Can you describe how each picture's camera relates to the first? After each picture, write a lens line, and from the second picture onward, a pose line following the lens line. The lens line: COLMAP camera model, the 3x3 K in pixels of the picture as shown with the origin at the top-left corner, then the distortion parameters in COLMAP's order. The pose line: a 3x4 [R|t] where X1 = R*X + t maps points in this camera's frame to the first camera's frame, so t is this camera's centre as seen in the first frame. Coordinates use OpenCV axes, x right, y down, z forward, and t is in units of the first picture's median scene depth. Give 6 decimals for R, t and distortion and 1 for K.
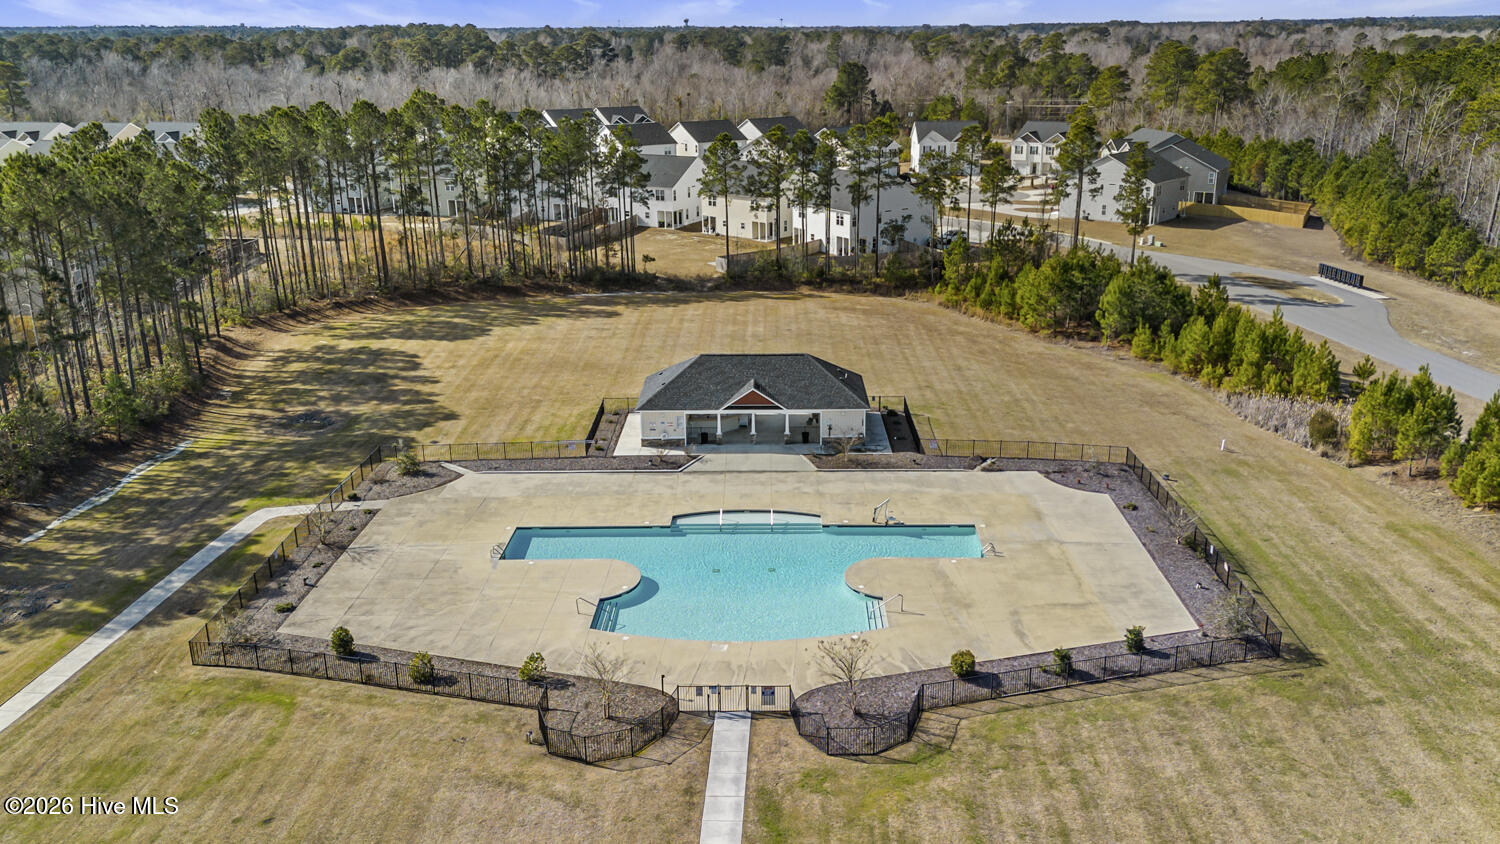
lens RADIAL K [[1197.8, 0, 771.1], [0, 1197.8, 434.1], [0, 0, 1]] dist [0.077652, -0.004417]
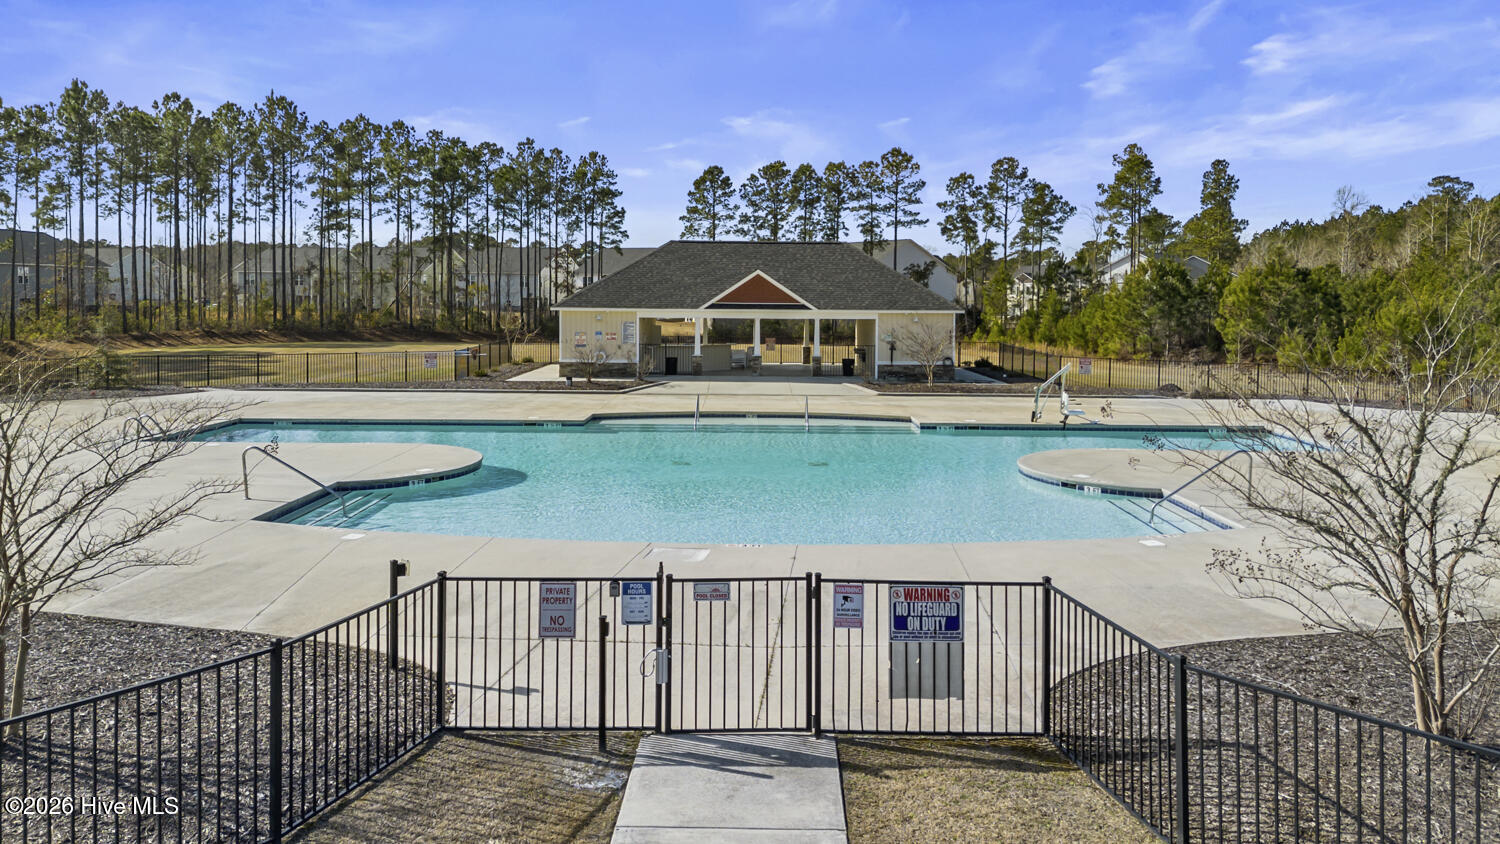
lens RADIAL K [[1080.8, 0, 754.3], [0, 1080.8, 376.8], [0, 0, 1]] dist [0.063623, -0.047462]
pose [[0.999847, 0.017029, 0.004099, -0.018599], [-0.015548, 0.970630, -0.240076, 0.134099], [-0.008067, 0.239975, 0.970745, 0.507880]]
